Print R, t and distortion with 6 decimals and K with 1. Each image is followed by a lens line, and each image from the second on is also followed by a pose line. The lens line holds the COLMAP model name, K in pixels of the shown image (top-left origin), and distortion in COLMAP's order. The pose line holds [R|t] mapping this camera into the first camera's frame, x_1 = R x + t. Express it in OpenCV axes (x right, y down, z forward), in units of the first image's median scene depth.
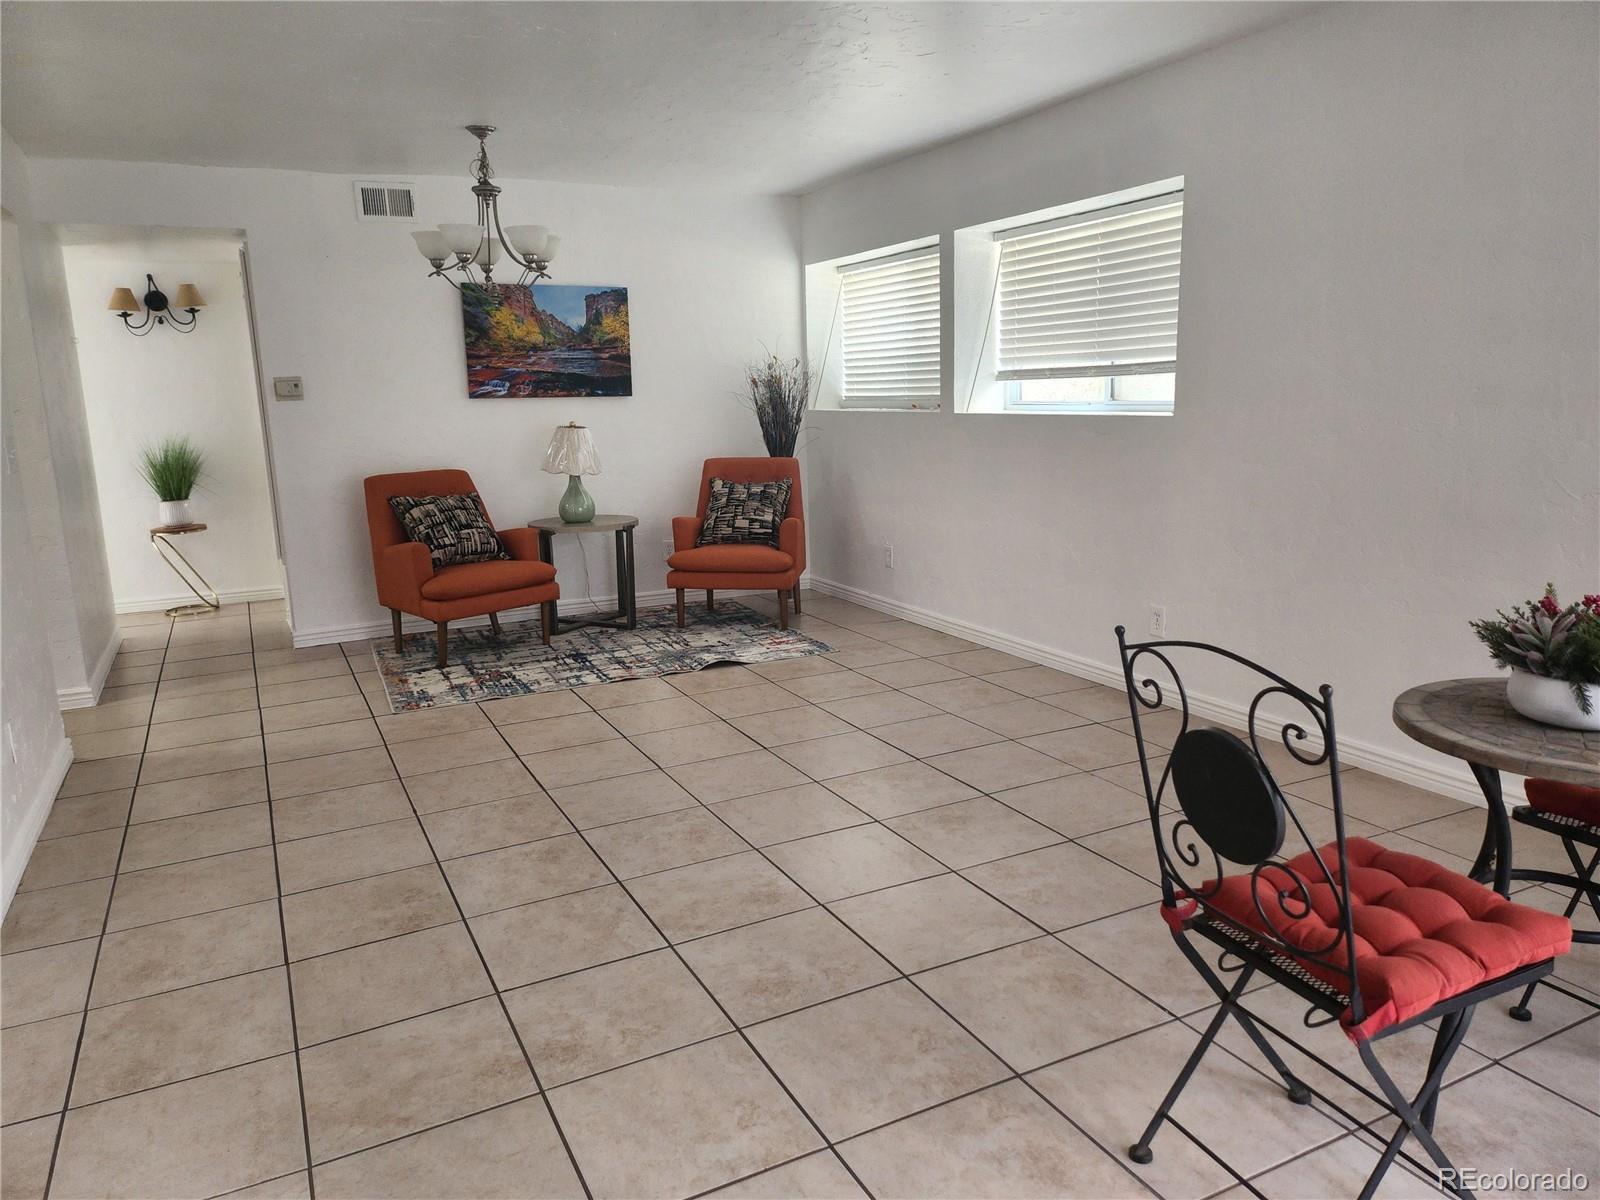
lens RADIAL K [[1120.8, 0, 819.3], [0, 1120.8, 595.3], [0, 0, 1]] dist [0.057020, -0.066448]
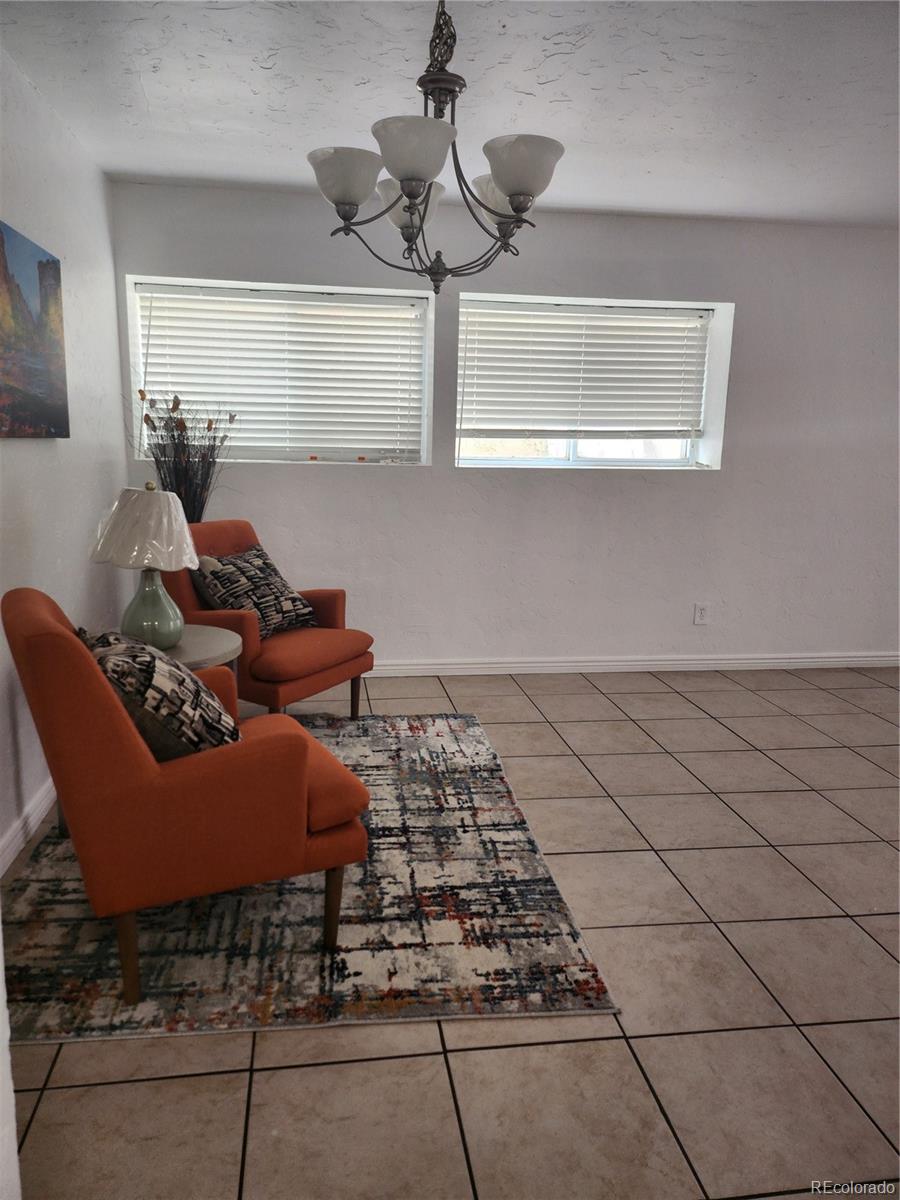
lens RADIAL K [[840.6, 0, 446.0], [0, 840.6, 588.0], [0, 0, 1]] dist [0.057020, -0.066448]
pose [[0.307852, -0.136906, 0.941533, -0.735325], [0.146866, 0.984570, 0.095144, -0.145675], [-0.940031, 0.108989, 0.323208, 0.881581]]
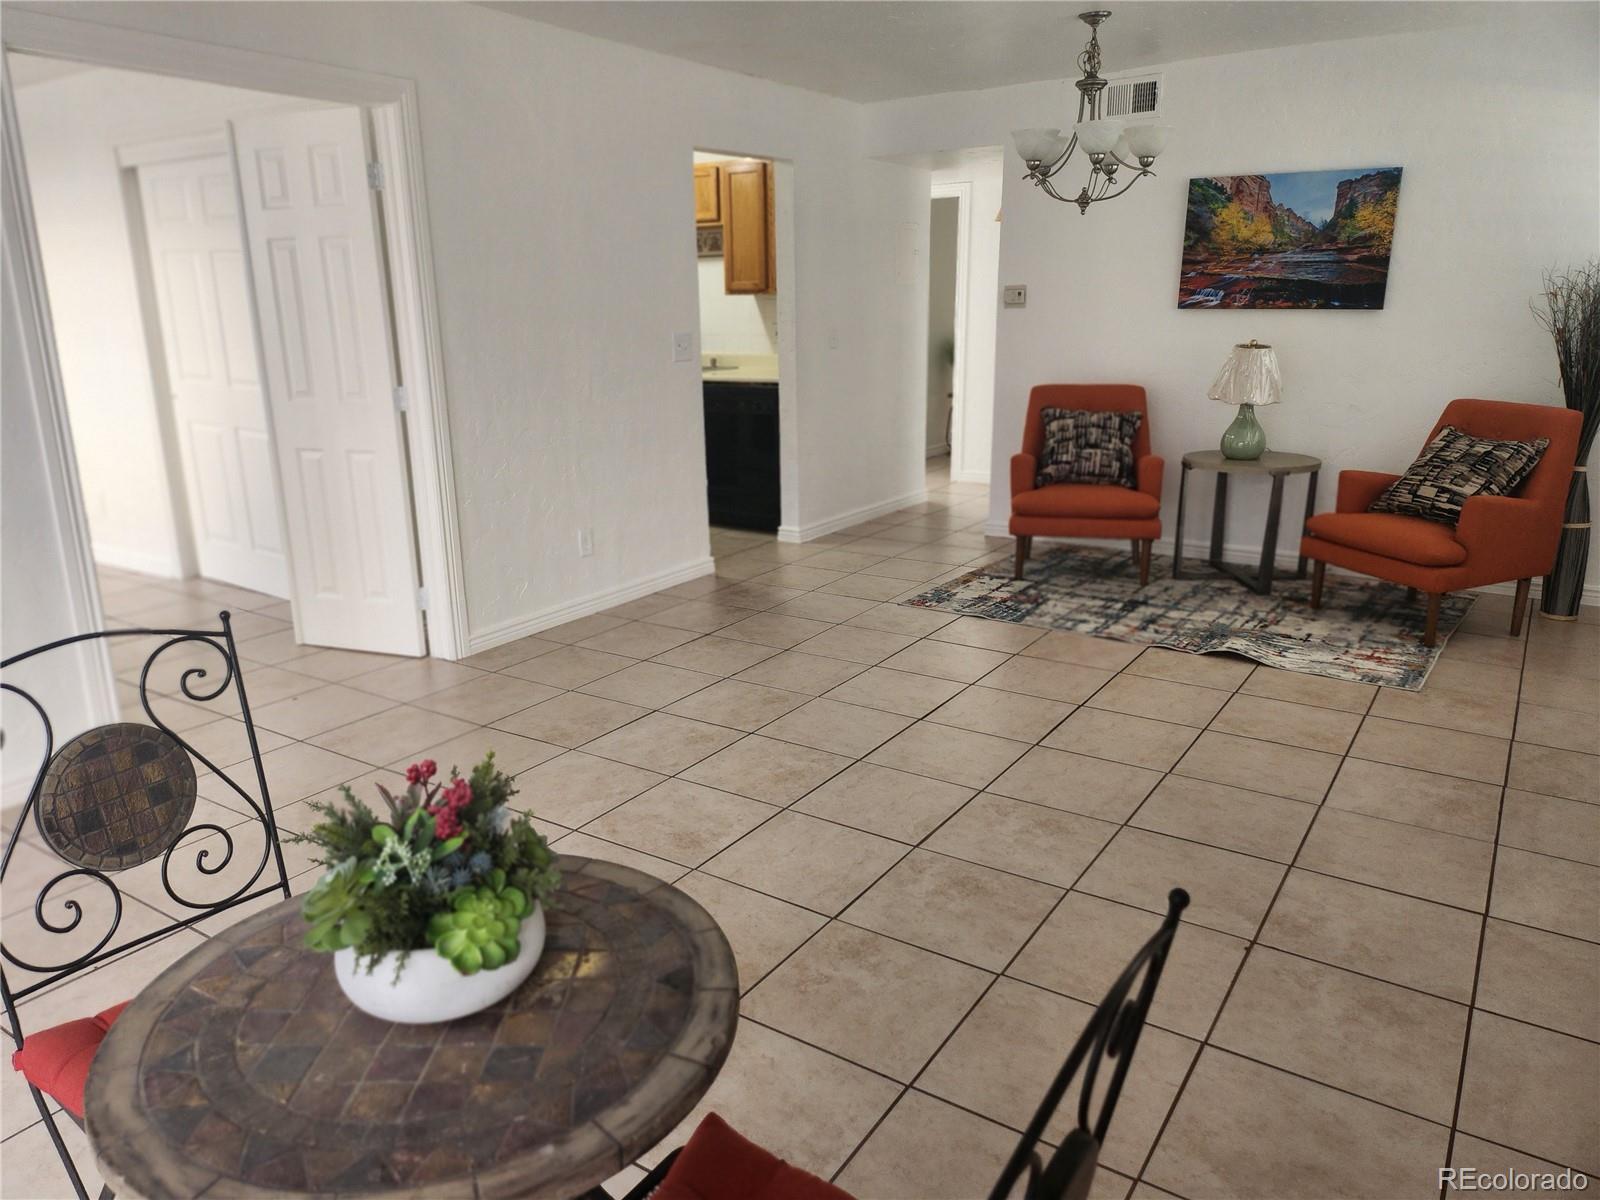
lens RADIAL K [[1120.8, 0, 773.1], [0, 1120.8, 605.7], [0, 0, 1]] dist [0.057020, -0.066448]
pose [[0.474712, 0.254353, -0.842587, 0.468435], [-0.162814, 0.966187, 0.199935, -0.089046], [0.864951, 0.042274, 0.500073, 0.329427]]
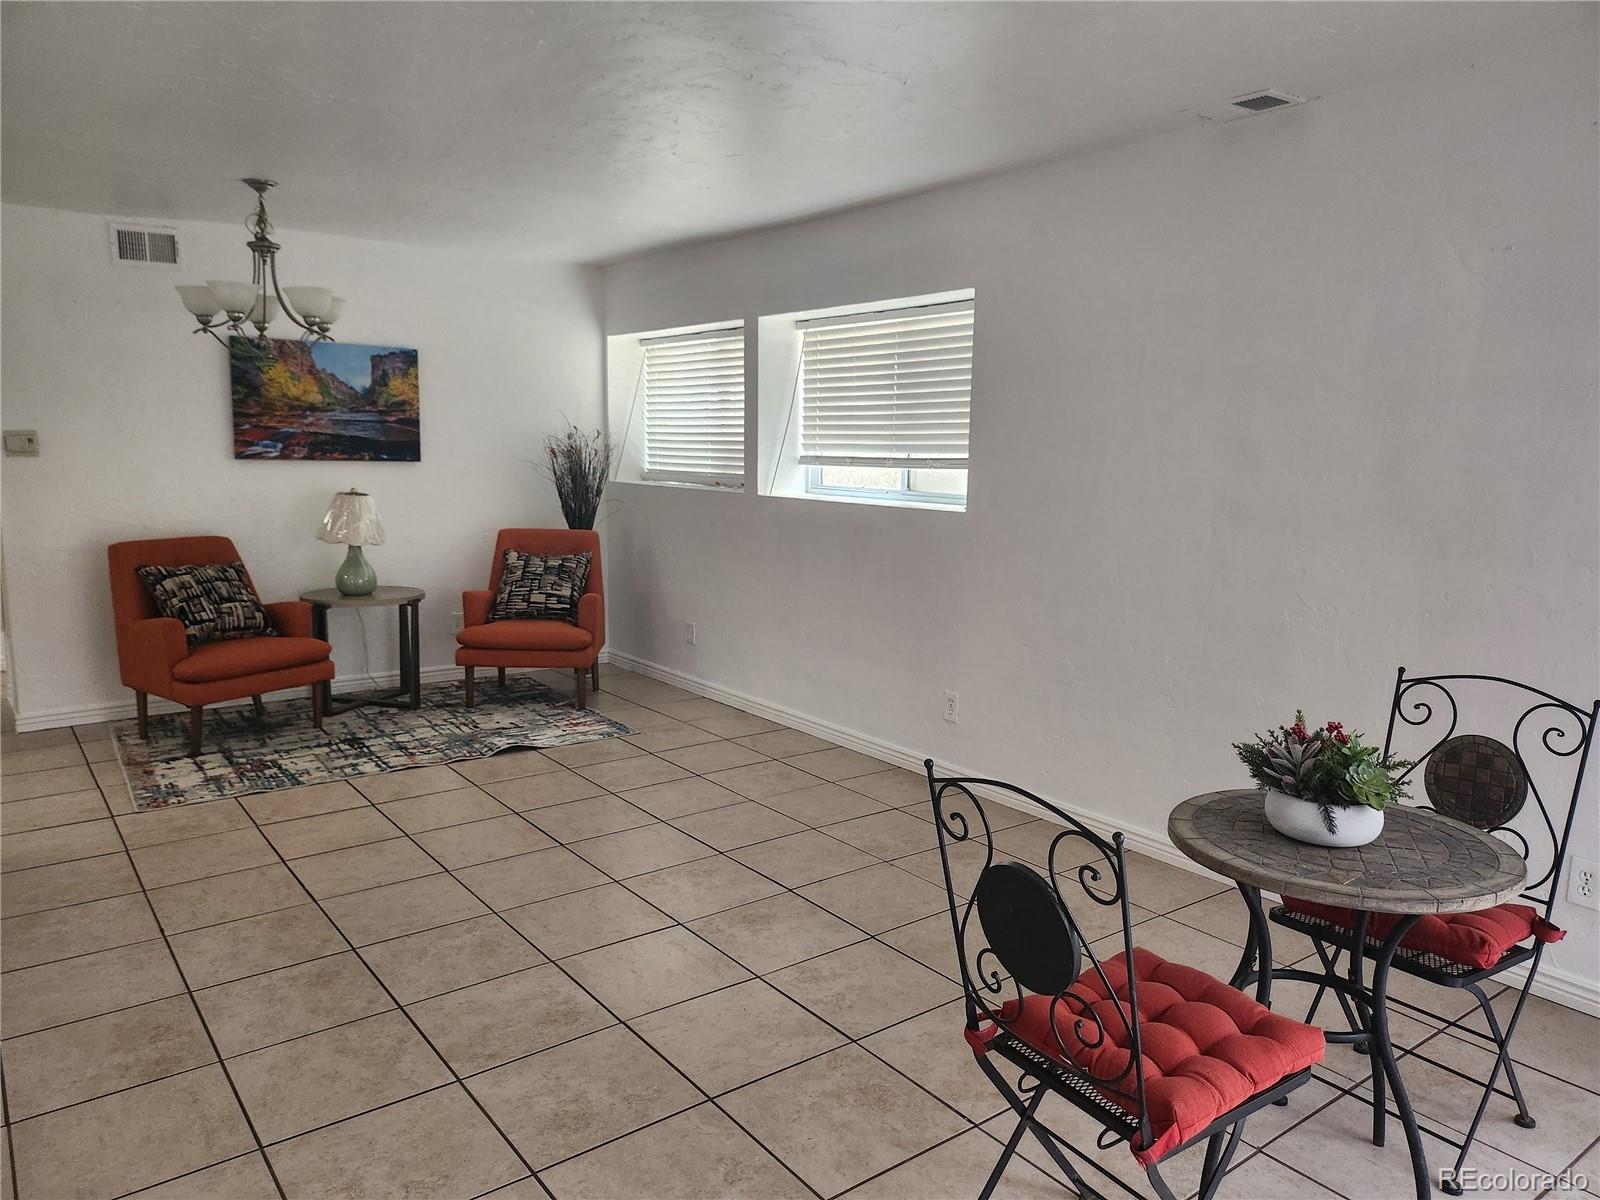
lens RADIAL K [[1120.8, 0, 830.2], [0, 1120.8, 601.0], [0, 0, 1]] dist [0.057020, -0.066448]
pose [[0.981702, 0.014554, 0.189868, -0.007345], [-0.006575, 0.999071, -0.042587, -0.027416], [-0.190312, 0.040560, 0.980885, -0.000639]]
